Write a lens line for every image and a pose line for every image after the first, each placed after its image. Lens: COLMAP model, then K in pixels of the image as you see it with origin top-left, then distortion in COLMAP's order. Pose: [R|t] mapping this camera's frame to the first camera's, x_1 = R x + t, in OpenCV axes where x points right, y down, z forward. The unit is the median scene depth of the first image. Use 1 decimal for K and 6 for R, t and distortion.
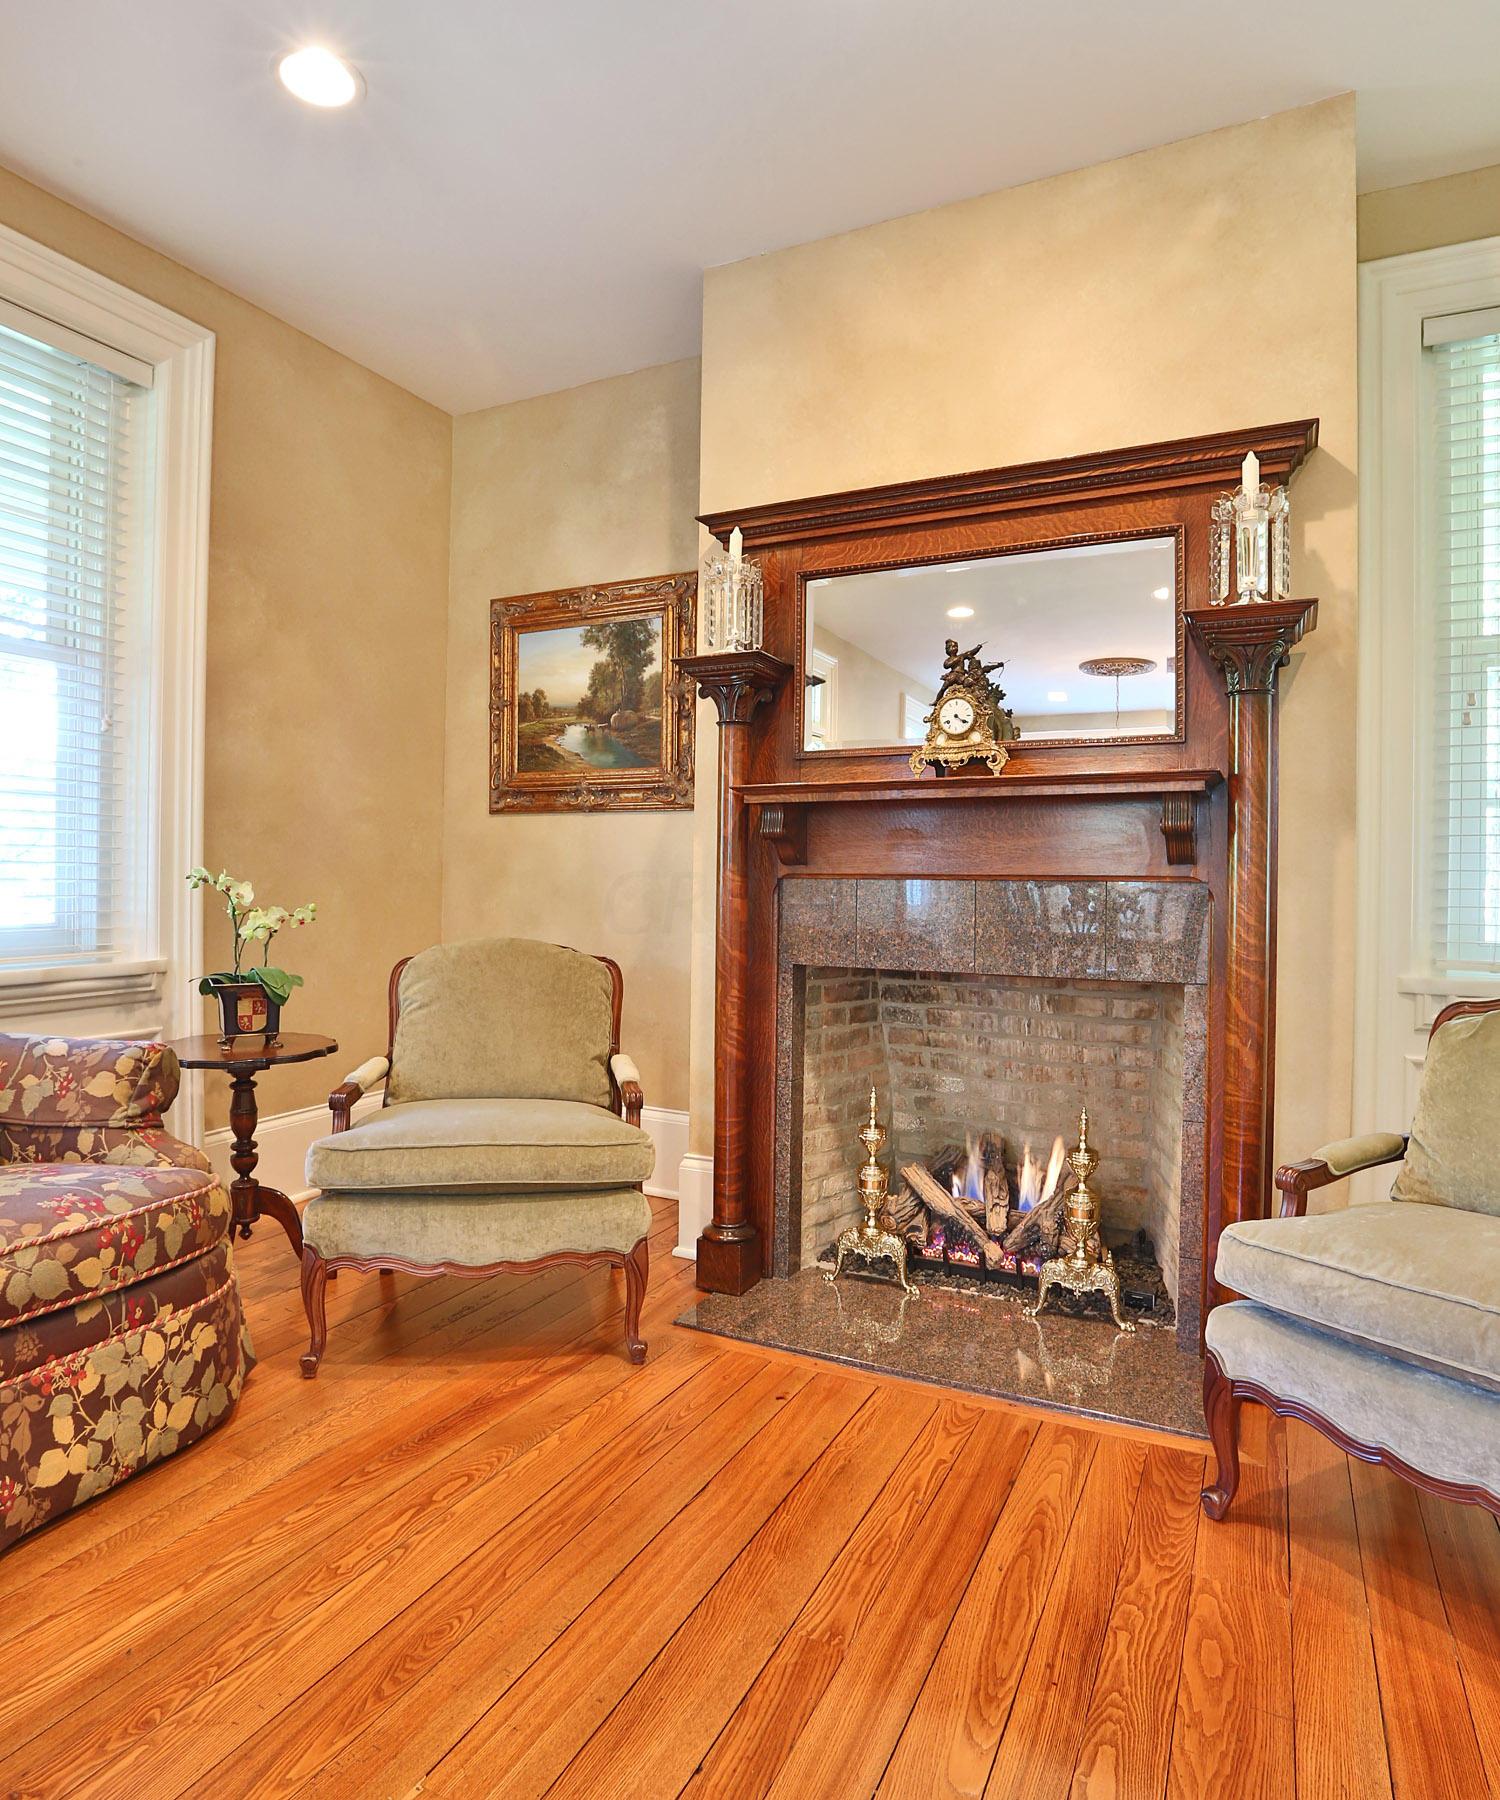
lens RADIAL K [[1095.3, 0, 753.7], [0, 1095.3, 877.1], [0, 0, 1]] dist [-0.068313, 0.036676]
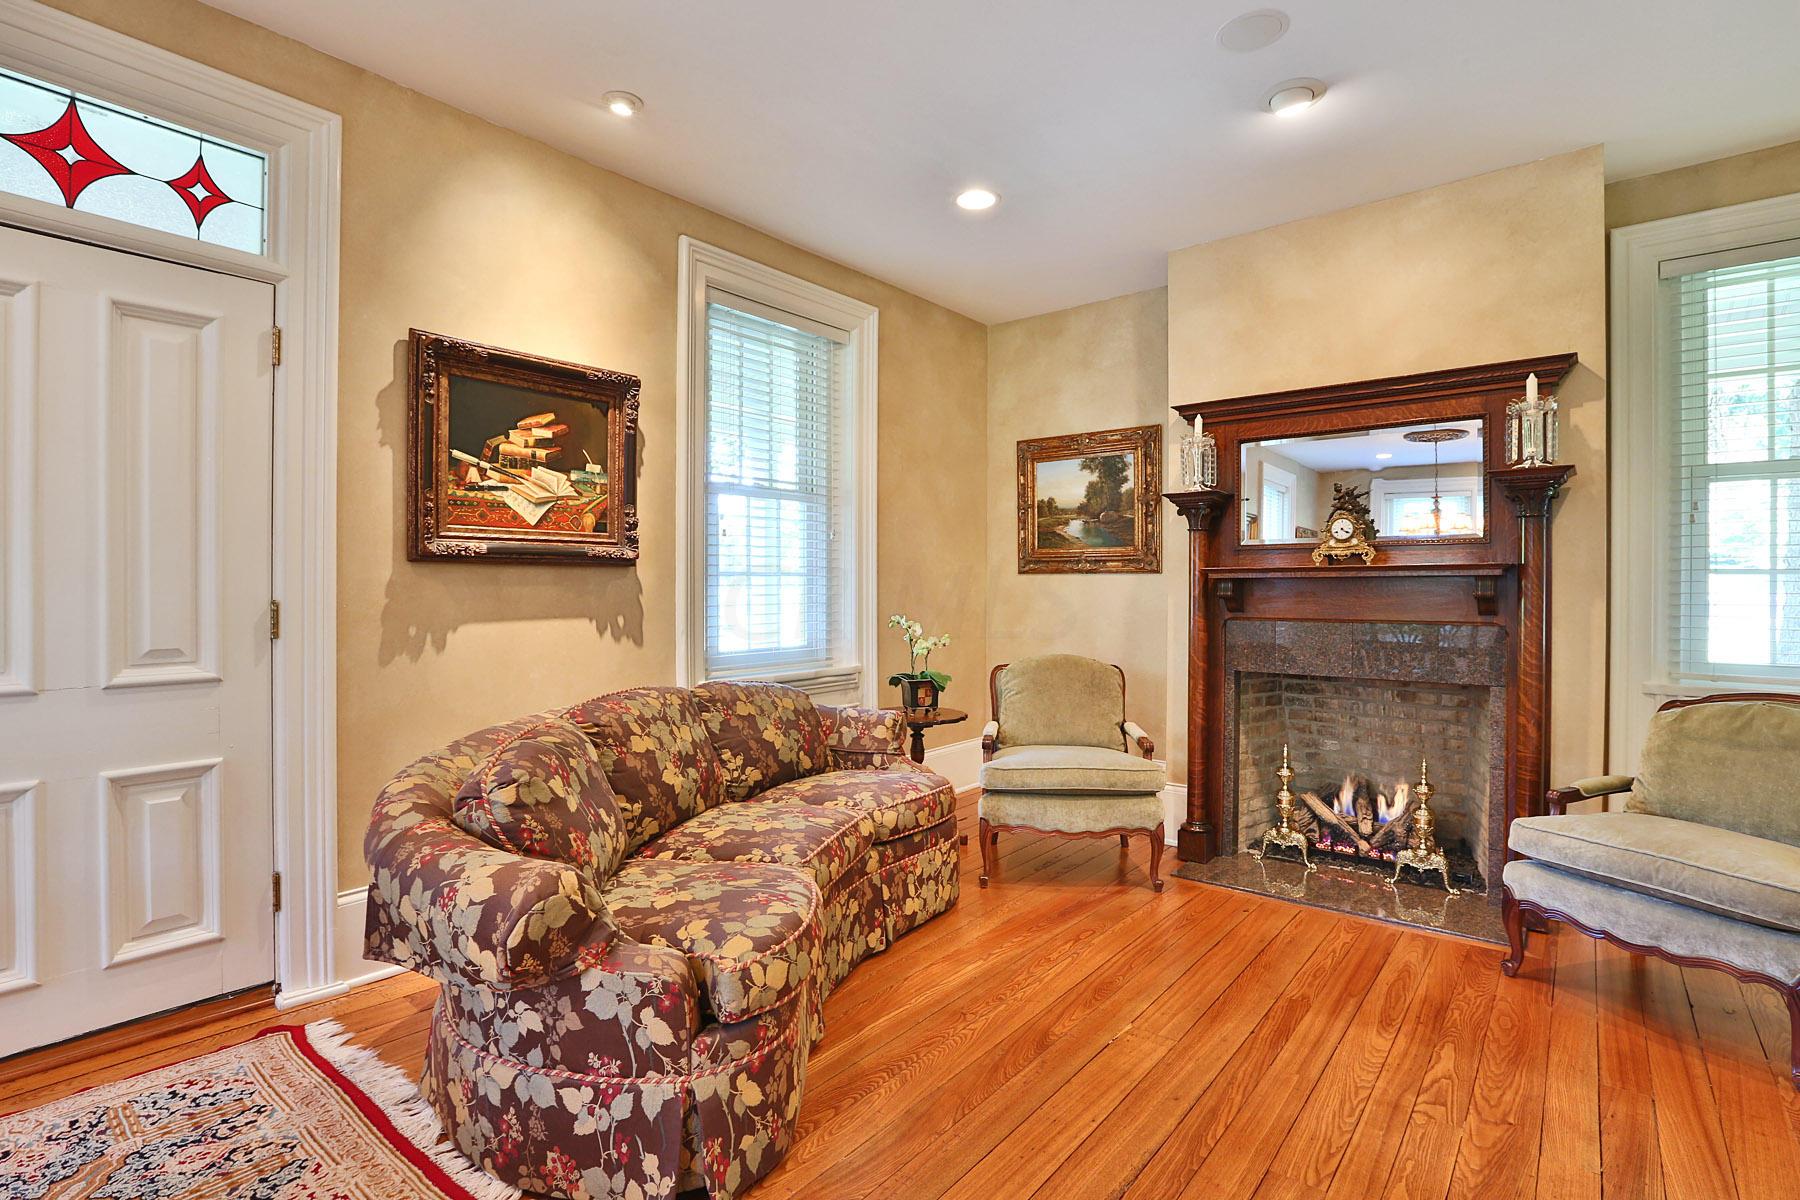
lens RADIAL K [[880.6, 0, 897.5], [0, 880.6, 590.6], [0, 0, 1]] dist [-0.058272, 0.026884]
pose [[0.973109, -0.009929, -0.230129, -0.183203], [0.011035, 0.999933, 0.003520, -0.062550], [0.230079, -0.005965, 0.973154, -0.497184]]
